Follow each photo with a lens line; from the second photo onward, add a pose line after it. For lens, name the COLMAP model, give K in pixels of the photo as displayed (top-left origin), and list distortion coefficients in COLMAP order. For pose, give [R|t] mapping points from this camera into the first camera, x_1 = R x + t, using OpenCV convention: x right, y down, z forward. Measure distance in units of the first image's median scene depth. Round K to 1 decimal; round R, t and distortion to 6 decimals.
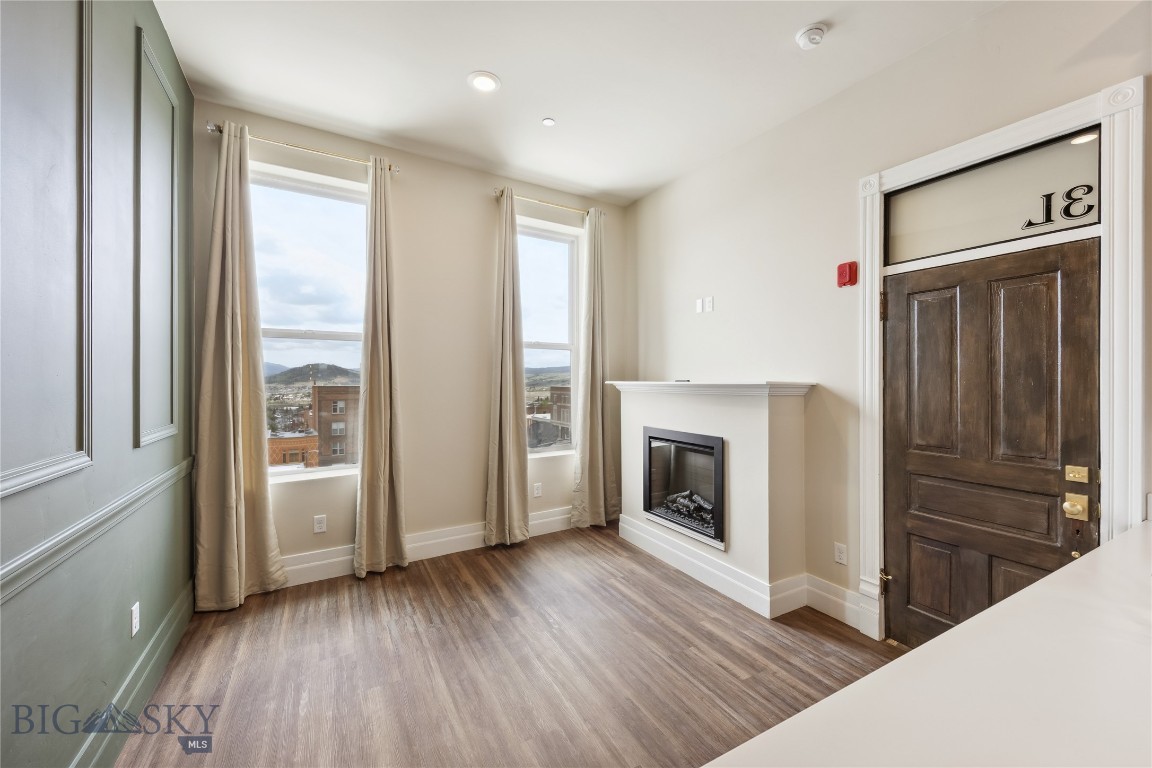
lens RADIAL K [[459.7, 0, 574.0], [0, 459.7, 373.3], [0, 0, 1]] dist [0.000364, 0.000044]
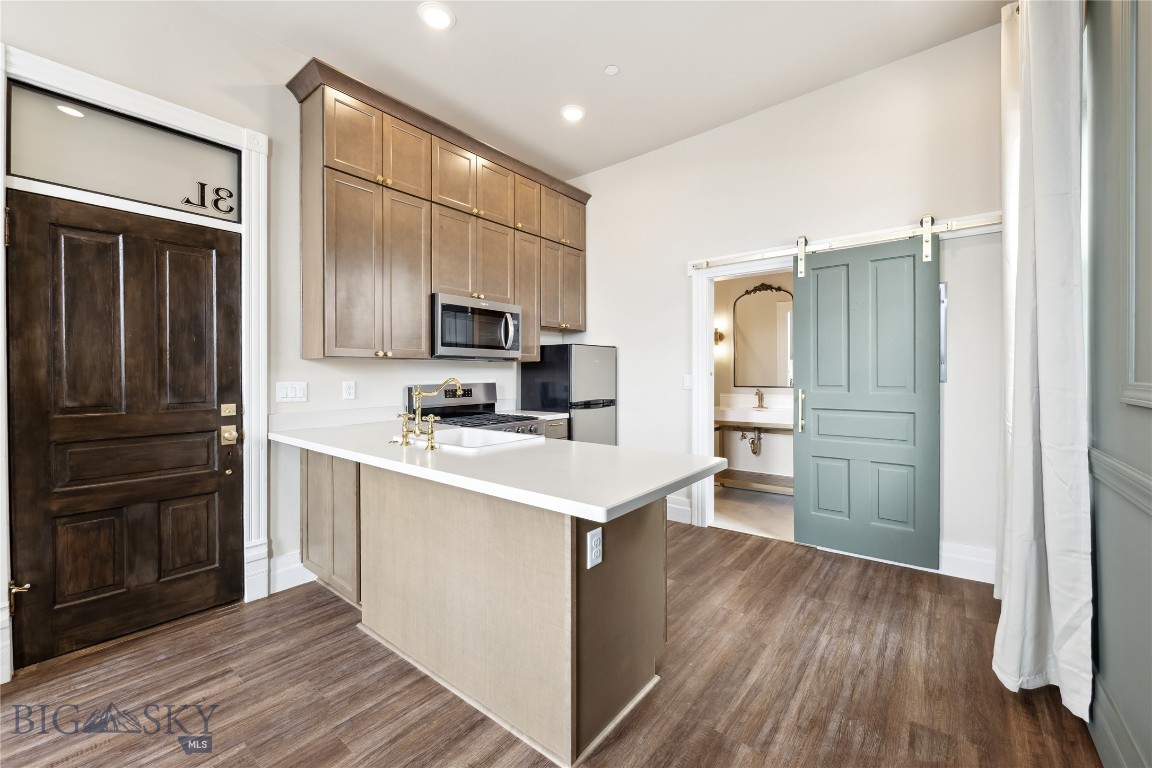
lens RADIAL K [[459.7, 0, 574.0], [0, 459.7, 373.3], [0, 0, 1]] dist [0.000364, 0.000044]
pose [[-0.376025, 0.008751, 0.926568, -0.423254], [-0.003242, 0.999937, -0.010759, 0.112182], [-0.926604, -0.007049, -0.375973, 0.520064]]
